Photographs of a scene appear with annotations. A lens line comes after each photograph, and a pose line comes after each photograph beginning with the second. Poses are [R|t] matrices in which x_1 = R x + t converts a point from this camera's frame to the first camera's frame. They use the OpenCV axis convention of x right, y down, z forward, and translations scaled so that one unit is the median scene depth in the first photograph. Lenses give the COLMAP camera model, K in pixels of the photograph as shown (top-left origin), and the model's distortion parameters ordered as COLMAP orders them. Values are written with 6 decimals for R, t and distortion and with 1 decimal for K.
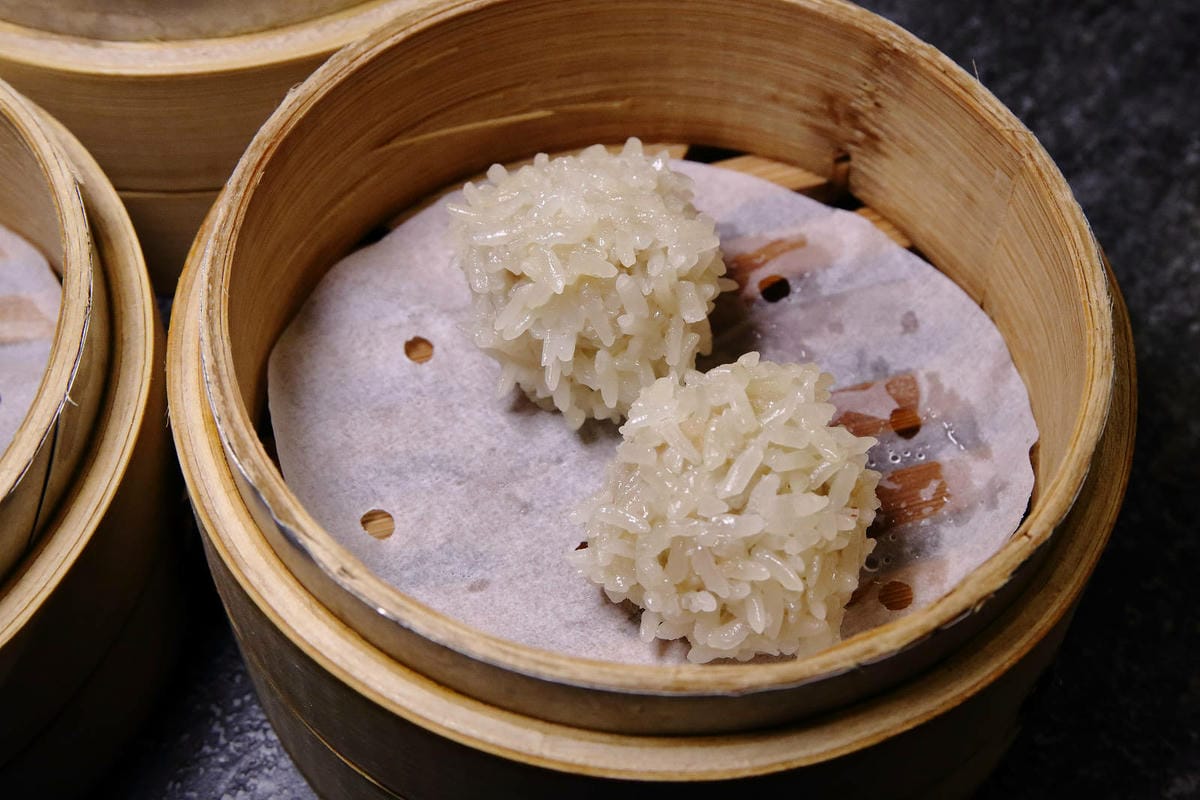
lens RADIAL K [[2010.8, 0, 600.0], [0, 2010.8, 400.0], [0, 0, 1]] dist [0.029065, -0.265509]
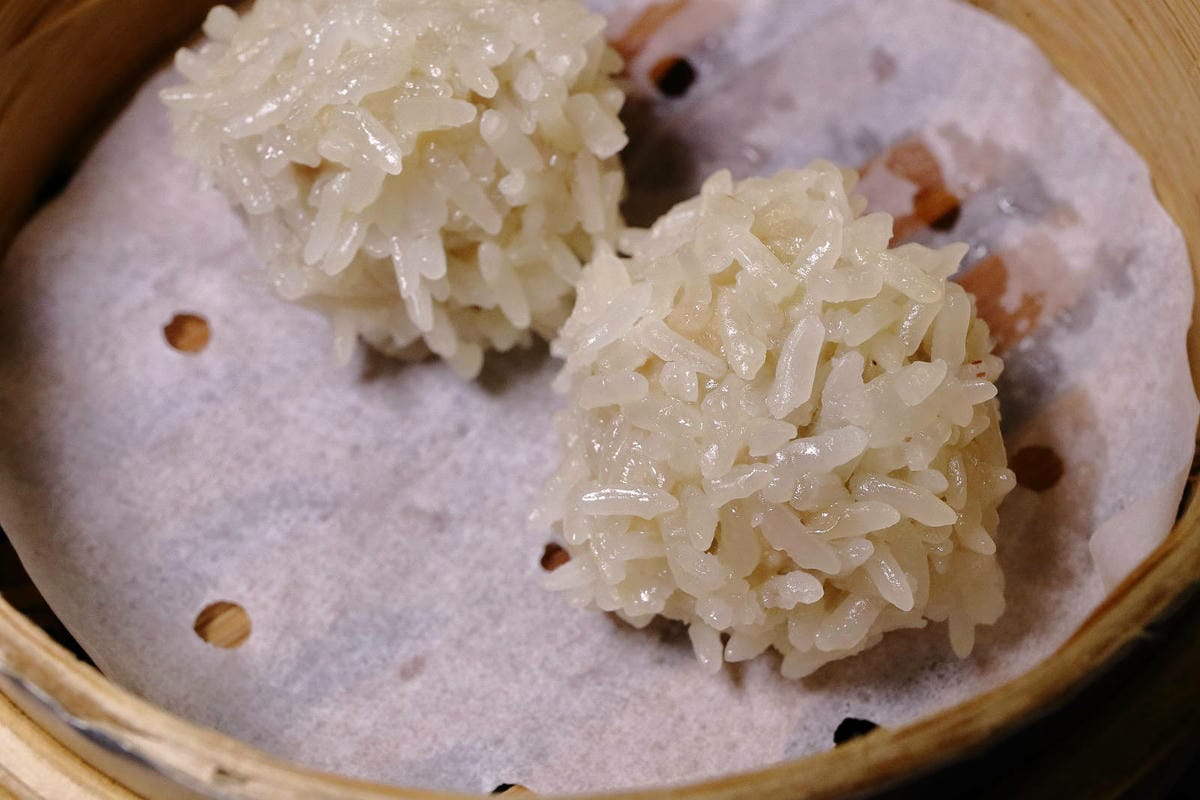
lens RADIAL K [[2010.8, 0, 600.0], [0, 2010.8, 400.0], [0, 0, 1]] dist [0.029065, -0.265509]
pose [[0.941065, -0.314832, 0.123600, -0.057132], [0.305259, 0.947963, 0.090460, -0.024296], [-0.145648, -0.047399, 0.988200, 0.386419]]
